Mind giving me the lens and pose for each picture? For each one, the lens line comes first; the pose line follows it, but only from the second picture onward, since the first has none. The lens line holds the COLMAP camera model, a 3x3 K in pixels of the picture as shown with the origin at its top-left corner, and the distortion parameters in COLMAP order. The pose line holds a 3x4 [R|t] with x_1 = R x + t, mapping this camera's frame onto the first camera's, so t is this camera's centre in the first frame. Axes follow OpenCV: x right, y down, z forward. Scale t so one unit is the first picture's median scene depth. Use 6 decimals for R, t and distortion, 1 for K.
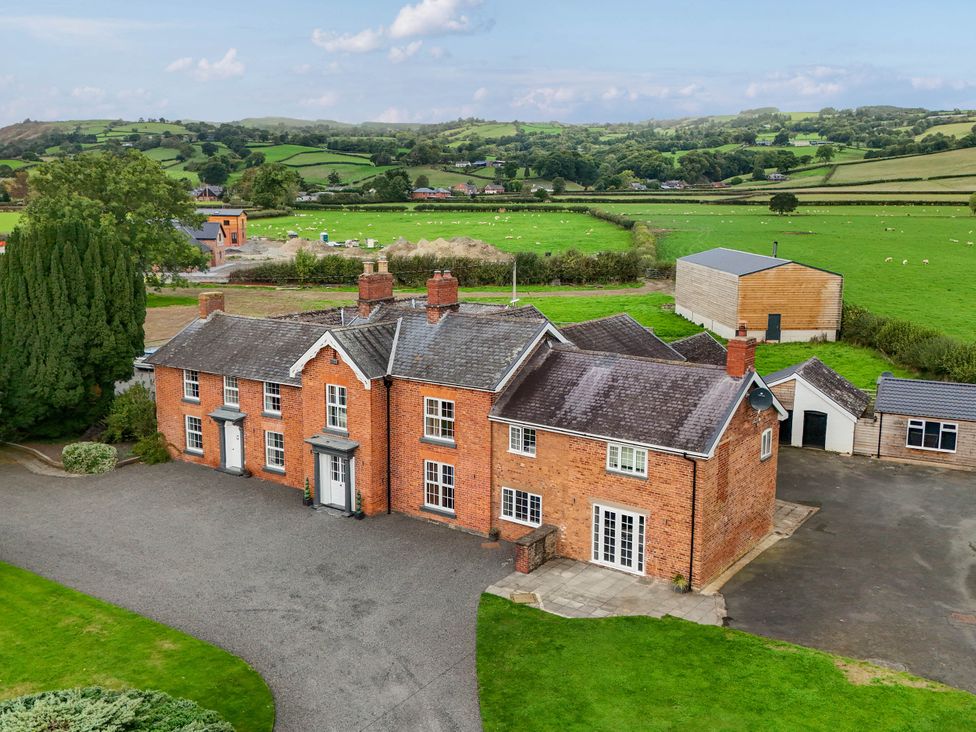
lens RADIAL K [[956.2, 0, 491.1], [0, 956.2, 356.5], [0, 0, 1]] dist [0.130609, -0.268022]
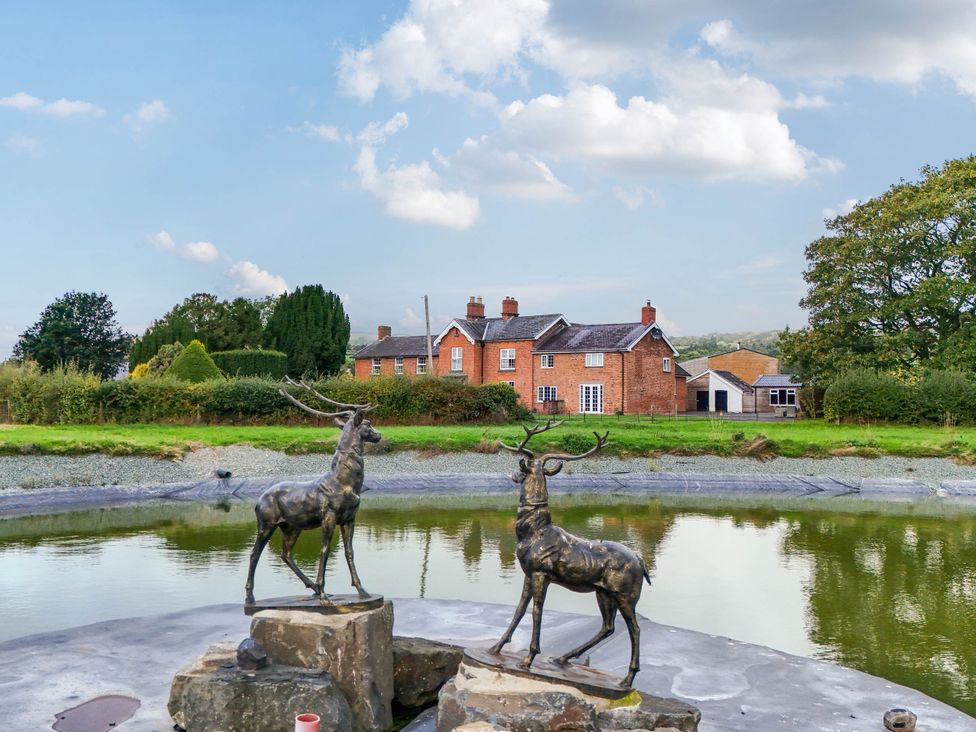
lens RADIAL K [[956.2, 0, 491.1], [0, 956.2, 356.5], [0, 0, 1]] dist [0.130609, -0.268022]
pose [[0.997499, 0.001081, -0.070669, 0.043534], [-0.016485, 0.975864, -0.217754, 0.404791], [0.068728, 0.218375, 0.973442, -0.788713]]
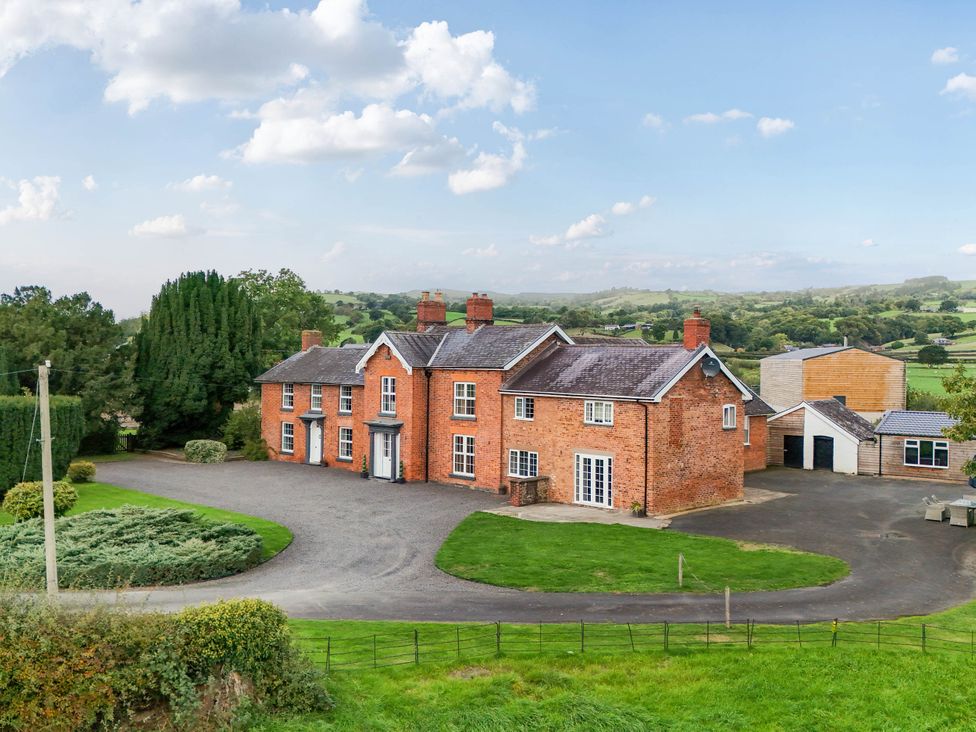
lens RADIAL K [[956.2, 0, 491.1], [0, 956.2, 356.5], [0, 0, 1]] dist [0.130609, -0.268022]
pose [[0.987166, 0.006864, -0.159552, 0.141990], [-0.034257, 0.984921, -0.169580, 0.176844], [0.155982, 0.172869, 0.972515, -0.167116]]
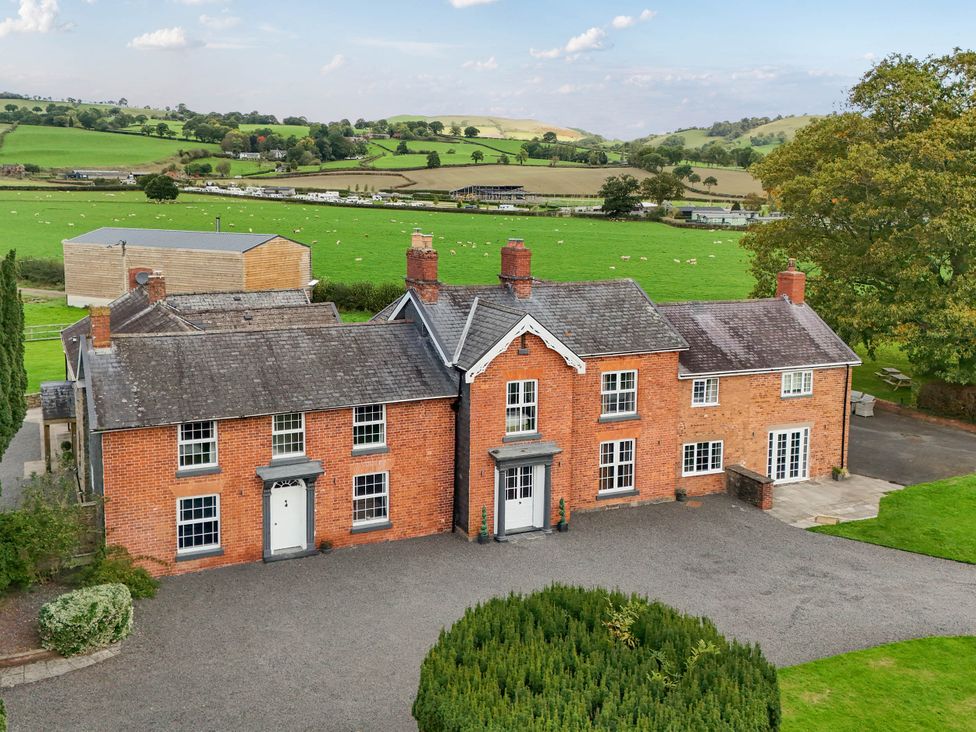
lens RADIAL K [[977.6, 0, 489.4], [0, 977.6, 295.1], [0, 0, 1]] dist [0.131899, -0.309260]
pose [[0.508149, -0.097095, 0.855778, -0.742623], [0.139315, 0.989806, 0.029579, -0.059611], [-0.849927, 0.104192, 0.516496, 0.486639]]
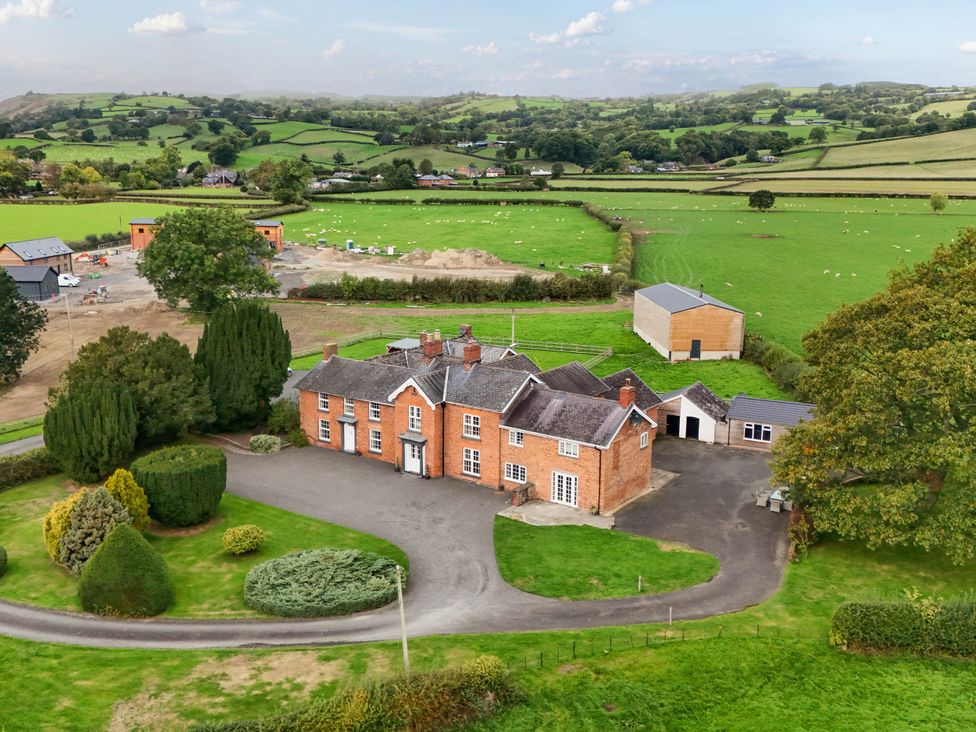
lens RADIAL K [[956.2, 0, 491.1], [0, 956.2, 356.5], [0, 0, 1]] dist [0.130609, -0.268022]
pose [[0.999993, 0.003596, 0.000300, -0.014051], [-0.003603, 0.999561, 0.029397, -0.099690], [-0.000194, -0.029398, 0.999568, -0.686010]]
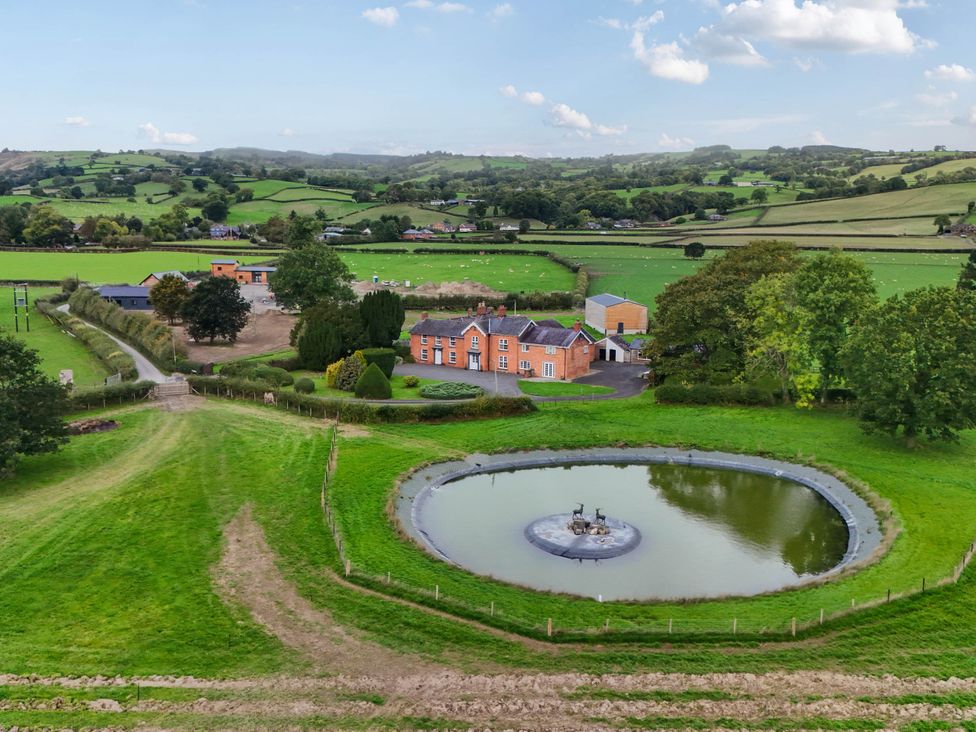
lens RADIAL K [[956.2, 0, 491.1], [0, 956.2, 356.5], [0, 0, 1]] dist [0.130609, -0.268022]
pose [[0.999281, 0.002178, 0.037850, -0.200441], [-0.001134, 0.999619, -0.027579, 0.177371], [-0.037896, 0.027516, 0.998903, -2.285508]]
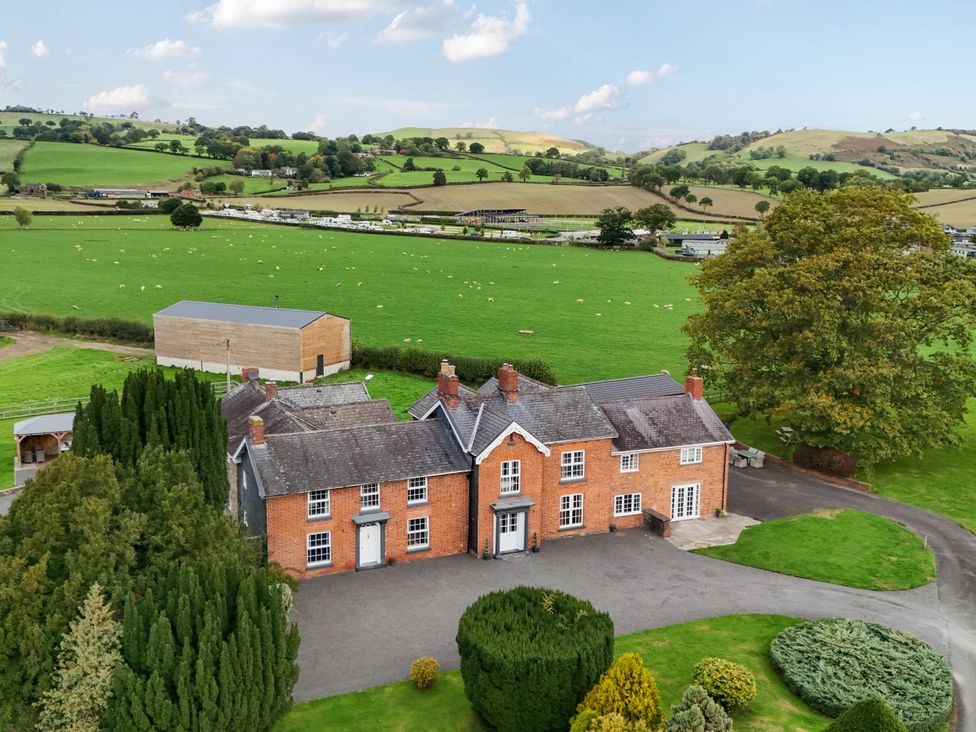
lens RADIAL K [[956.2, 0, 491.1], [0, 956.2, 356.5], [0, 0, 1]] dist [0.130609, -0.268022]
pose [[0.510501, -0.142973, 0.847908, -1.076590], [0.137517, 0.986963, 0.083625, -0.191844], [-0.848810, 0.073911, 0.523507, 0.261656]]
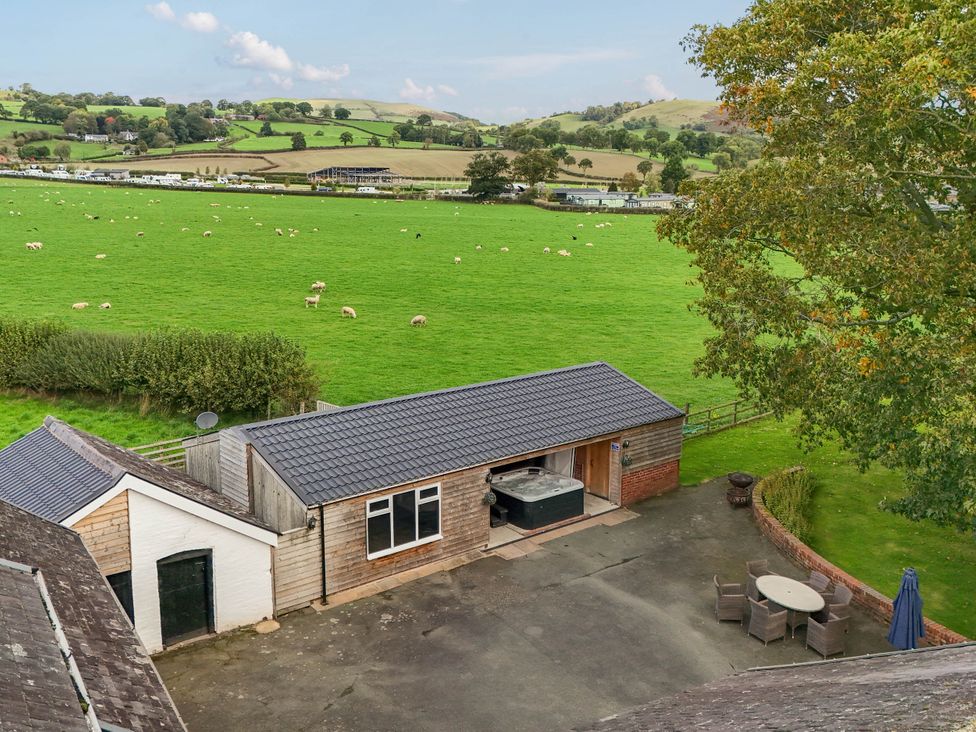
lens RADIAL K [[961.7, 0, 493.0], [0, 961.7, 346.4], [0, 0, 1]] dist [0.101888, -0.148860]
pose [[0.396260, -0.168280, 0.902585, 0.040706], [0.155349, 0.981175, 0.114730, -0.055400], [-0.904901, 0.094752, 0.414942, 0.746885]]
